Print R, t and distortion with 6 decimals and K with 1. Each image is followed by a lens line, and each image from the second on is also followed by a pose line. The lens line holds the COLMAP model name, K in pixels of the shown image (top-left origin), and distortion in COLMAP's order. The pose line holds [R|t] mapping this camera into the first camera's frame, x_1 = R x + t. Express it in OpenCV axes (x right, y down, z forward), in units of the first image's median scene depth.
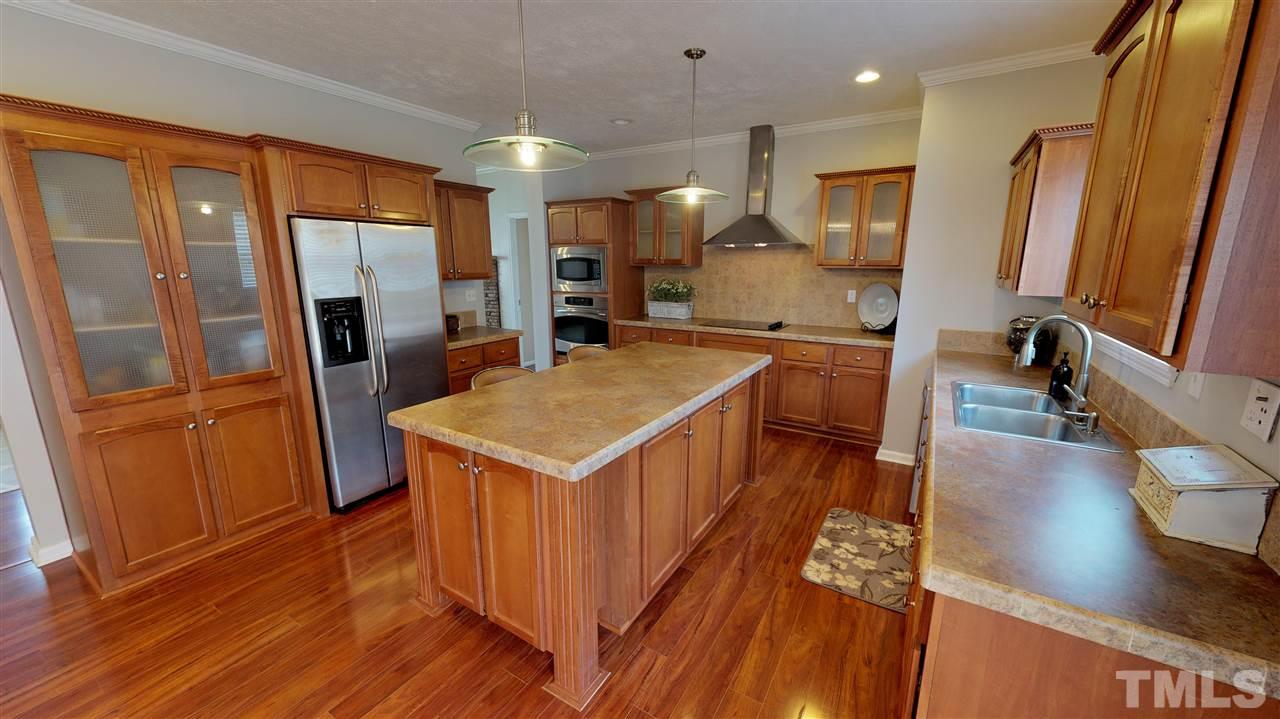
lens RADIAL K [[468.5, 0, 639.8], [0, 468.5, 360.8], [0, 0, 1]] dist [0.000085, -0.000067]
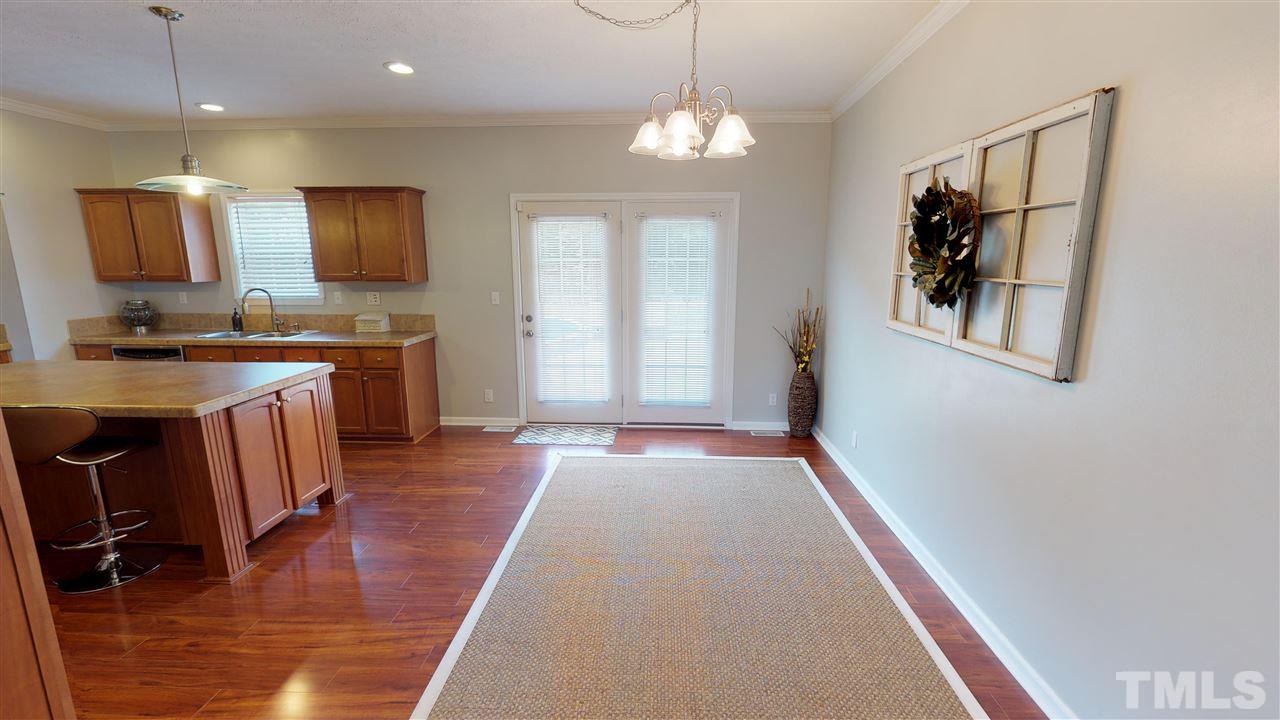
lens RADIAL K [[531.9, 0, 641.6], [0, 531.9, 358.8], [0, 0, 1]] dist [-0.001579, -0.000152]
pose [[-0.484976, -0.161365, 0.859511, -1.243435], [0.187099, 0.940928, 0.282221, -0.085530], [-0.854279, 0.297684, -0.426137, 0.374745]]
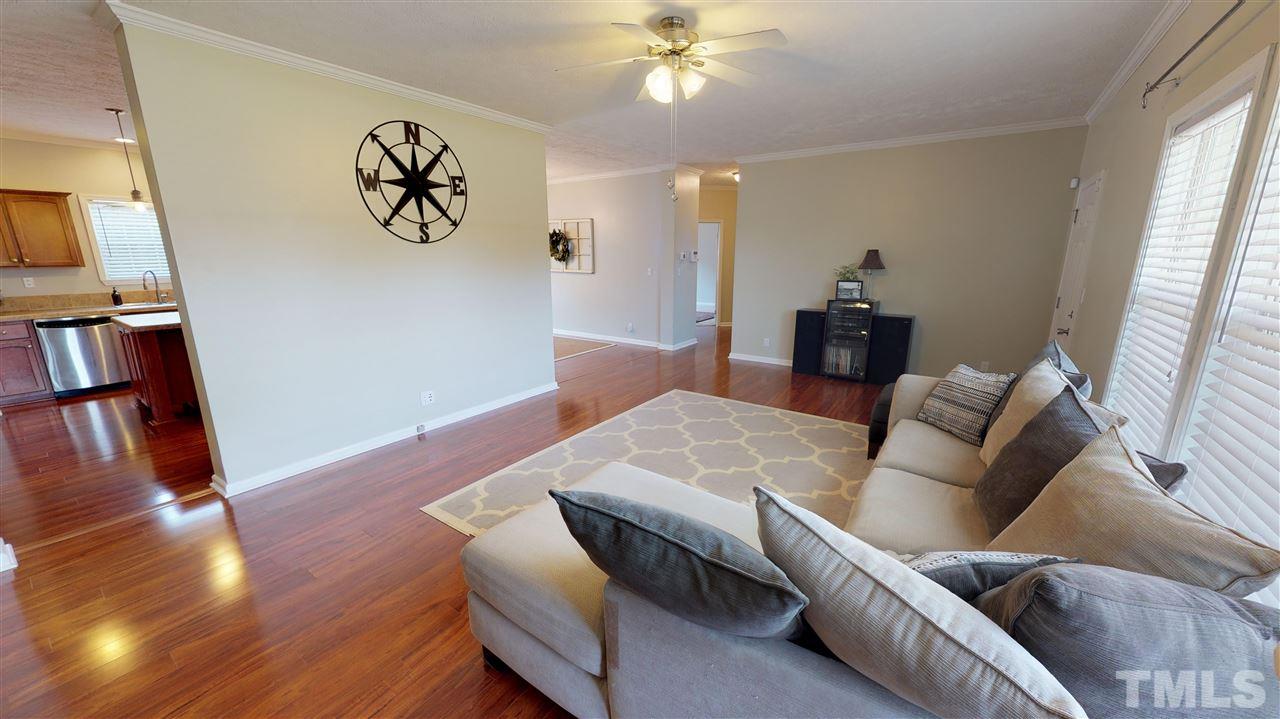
lens RADIAL K [[468.5, 0, 637.4], [0, 468.5, 361.2], [0, 0, 1]] dist [0.000085, -0.000067]
pose [[-0.997728, -0.014664, 0.065762, -1.395020], [0.015189, 0.901954, 0.431565, -0.479954], [-0.065642, 0.431583, -0.899682, 2.214596]]
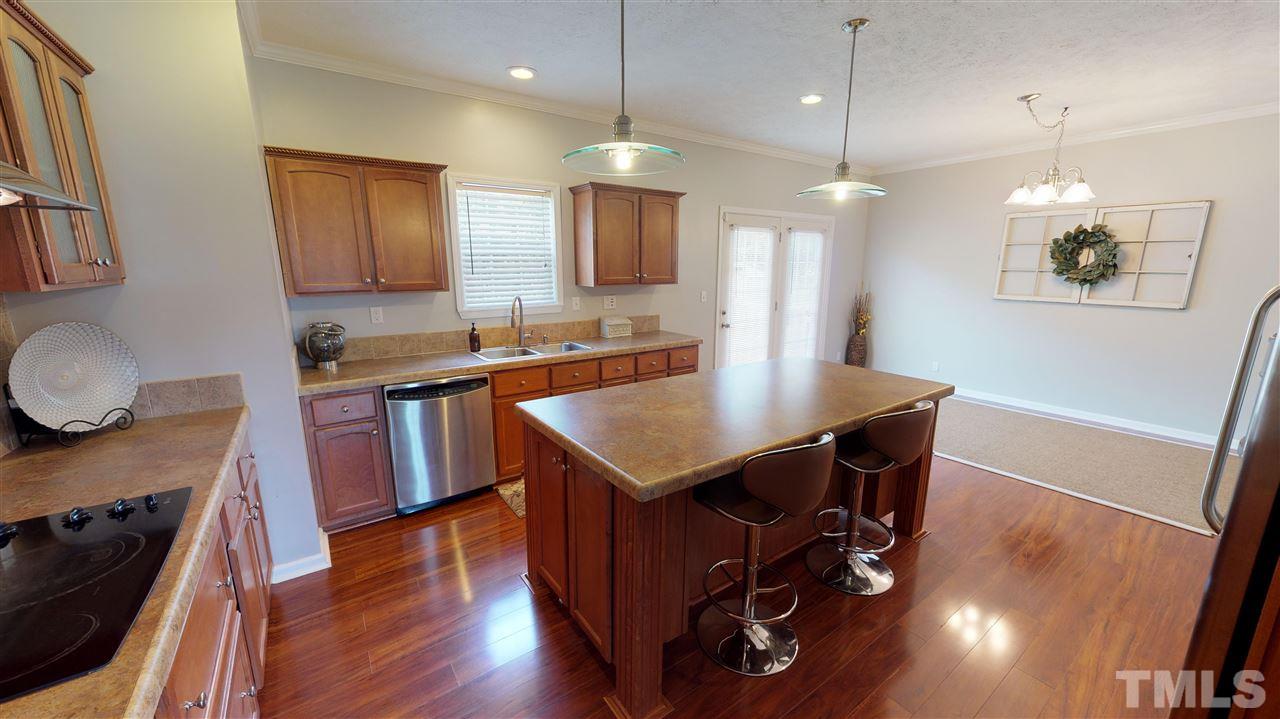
lens RADIAL K [[468.5, 0, 642.5], [0, 468.5, 360.1], [0, 0, 1]] dist [0.000085, -0.000067]
pose [[-0.918910, -0.080888, 0.386084, -0.150481], [0.083768, 0.916412, 0.391371, -0.315394], [-0.385470, 0.391977, -0.835325, 1.436152]]
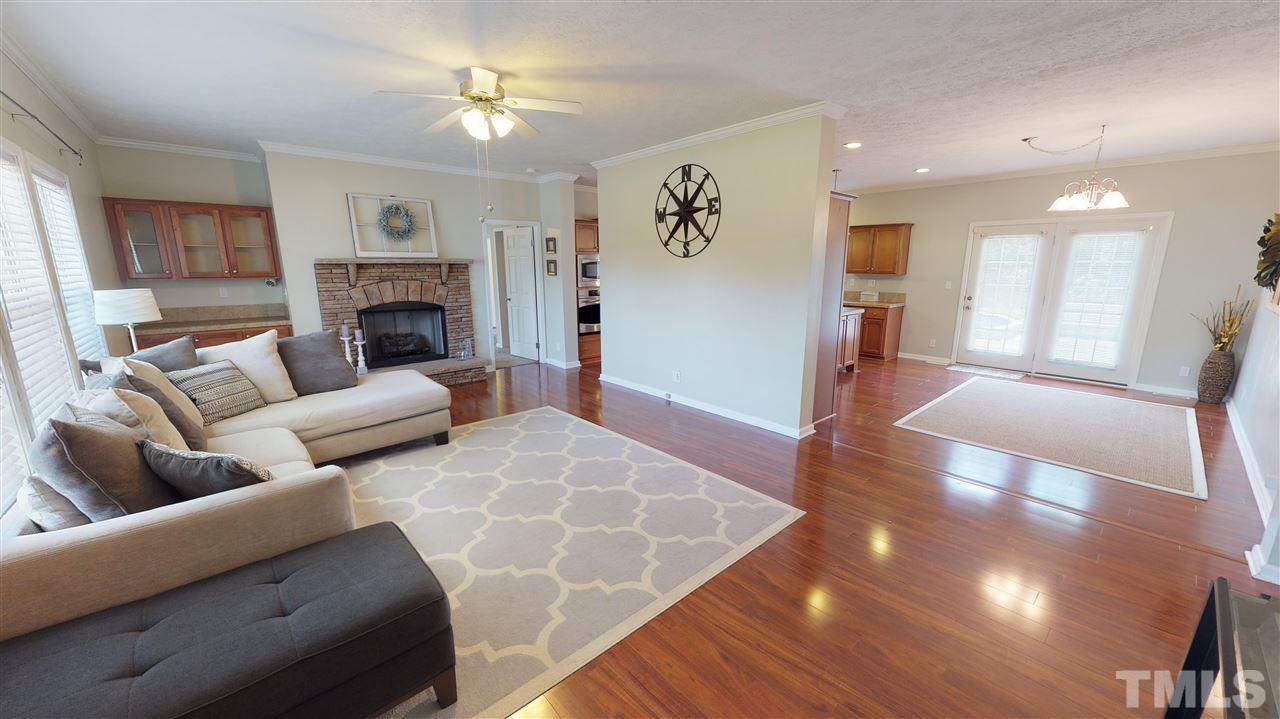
lens RADIAL K [[468.5, 0, 640.6], [0, 468.5, 359.0], [0, 0, 1]] dist [0.000085, -0.000067]
pose [[0.287251, -0.192564, 0.938300, -2.298986], [0.204393, 0.969344, 0.136363, -0.161660], [-0.935794, 0.152612, 0.317804, 0.749288]]
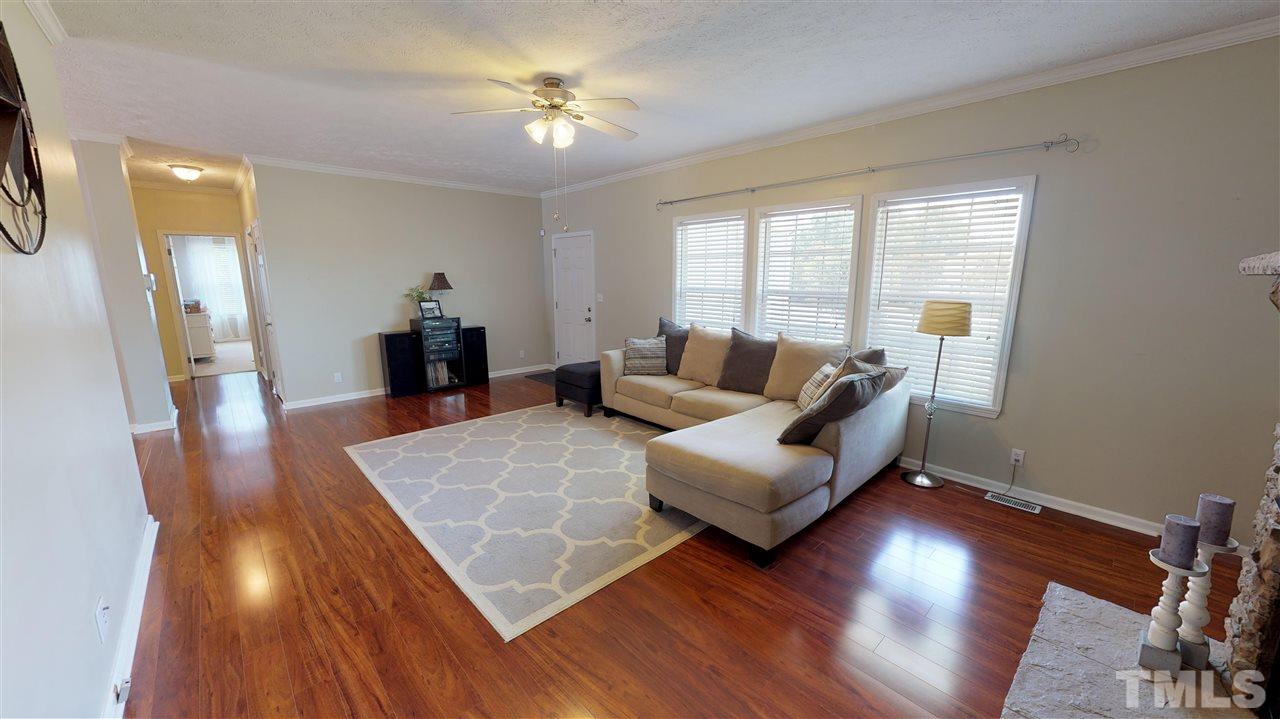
lens RADIAL K [[468.5, 0, 641.9], [0, 468.5, 363.9], [0, 0, 1]] dist [0.000085, -0.000067]
pose [[-0.273446, 0.183968, -0.944131, -0.472082], [-0.204657, 0.947938, 0.243984, -0.386411], [0.939863, 0.259940, -0.221560, 1.776267]]
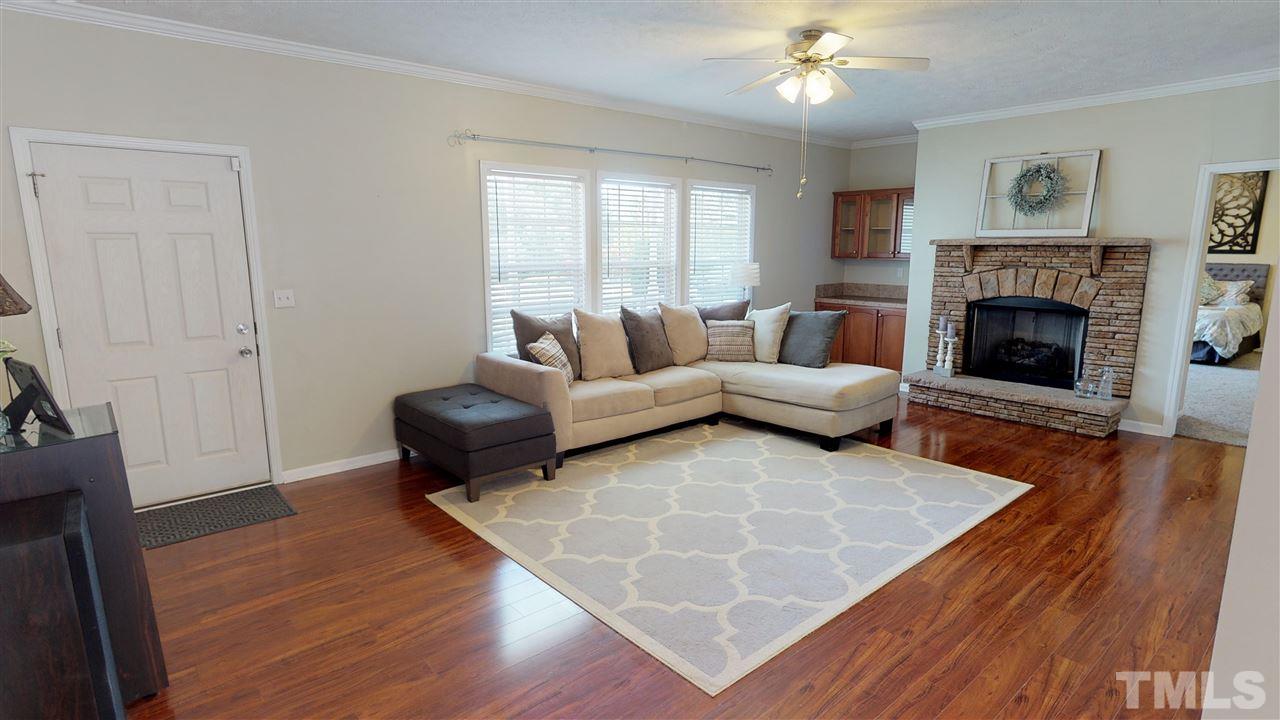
lens RADIAL K [[657.5, 0, 642.7], [0, 657.5, 362.5], [0, 0, 1]] dist [0.001963, -0.000908]
pose [[0.953413, 0.053440, -0.296897, -1.300565], [-0.064616, 0.997519, -0.027950, -0.013722], [0.294666, 0.045832, 0.954500, 0.082141]]
